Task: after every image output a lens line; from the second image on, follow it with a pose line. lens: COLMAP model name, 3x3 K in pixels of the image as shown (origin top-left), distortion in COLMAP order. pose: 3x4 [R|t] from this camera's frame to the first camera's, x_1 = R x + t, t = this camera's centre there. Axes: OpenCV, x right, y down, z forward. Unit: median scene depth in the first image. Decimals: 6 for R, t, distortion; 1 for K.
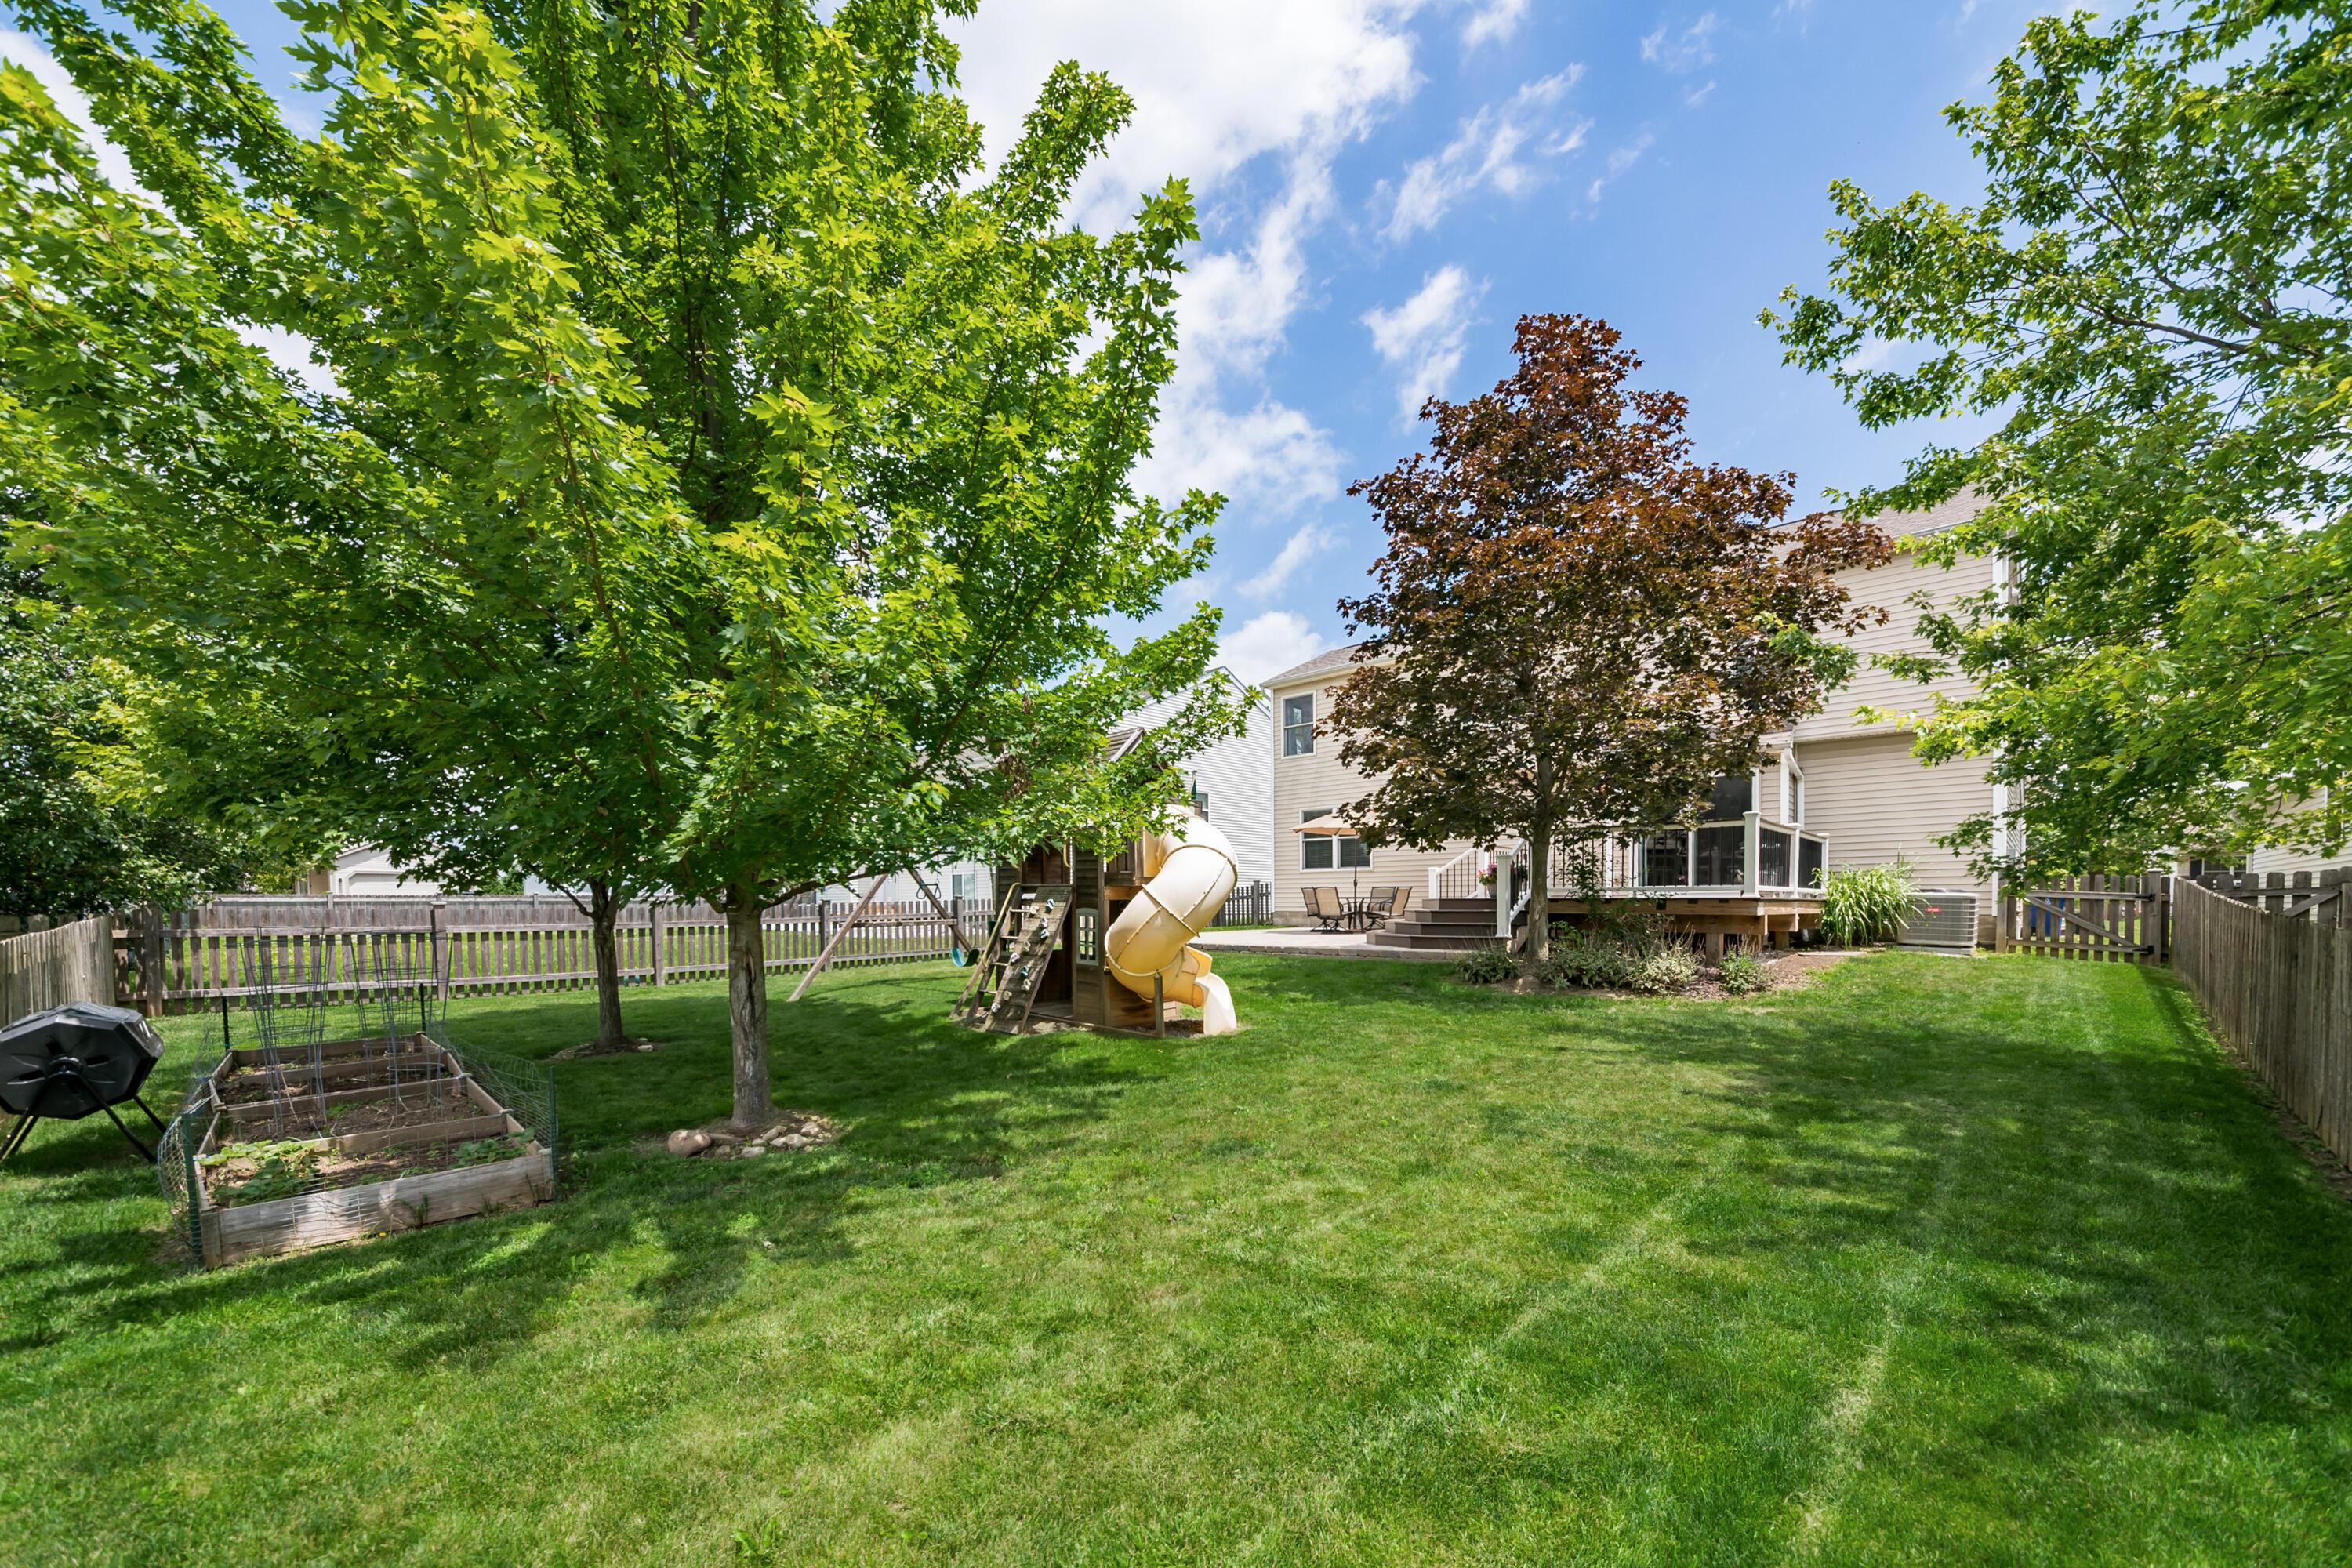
lens RADIAL K [[917.0, 0, 1178.1], [0, 917.0, 821.4], [0, 0, 1]] dist [0.000278, 0.000365]
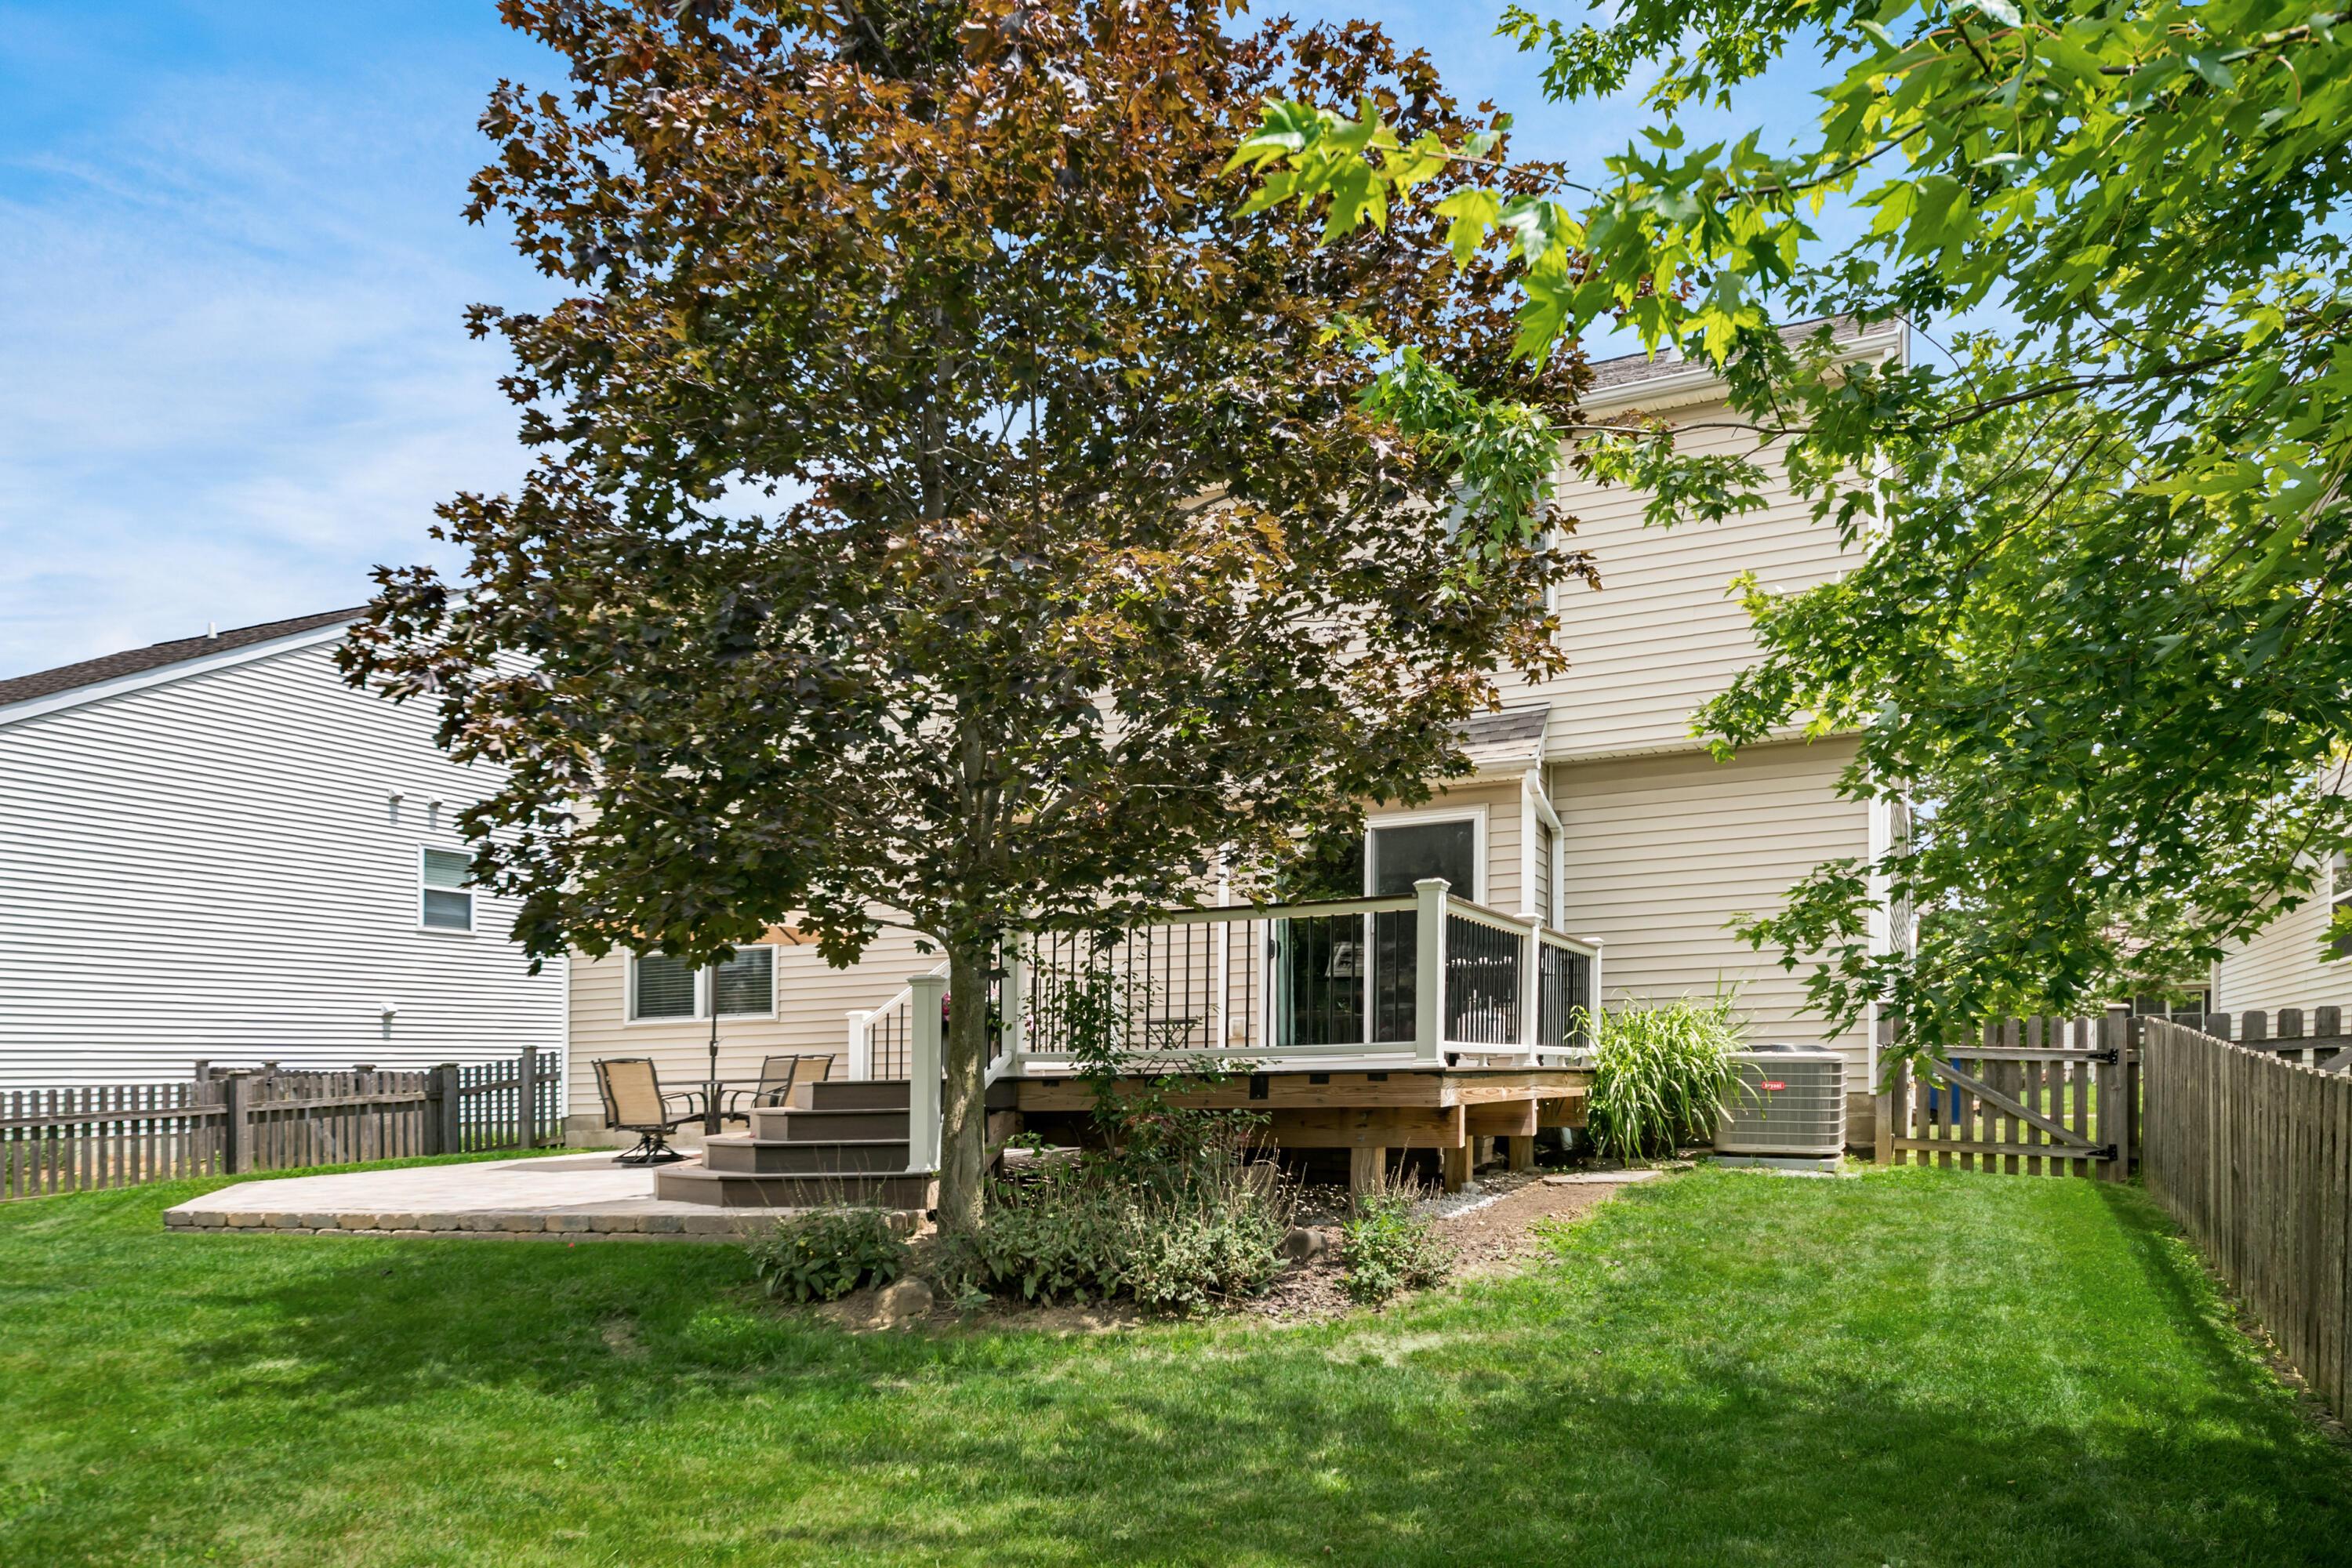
lens RADIAL K [[1558.4, 0, 1179.7], [0, 1558.4, 899.2], [0, 0, 1]] dist [0.057319, -0.004670]
pose [[0.951630, 0.013532, 0.306949, 0.268902], [-0.005012, 0.999581, -0.028525, 0.021943], [-0.307206, 0.025607, 0.951298, 0.299057]]
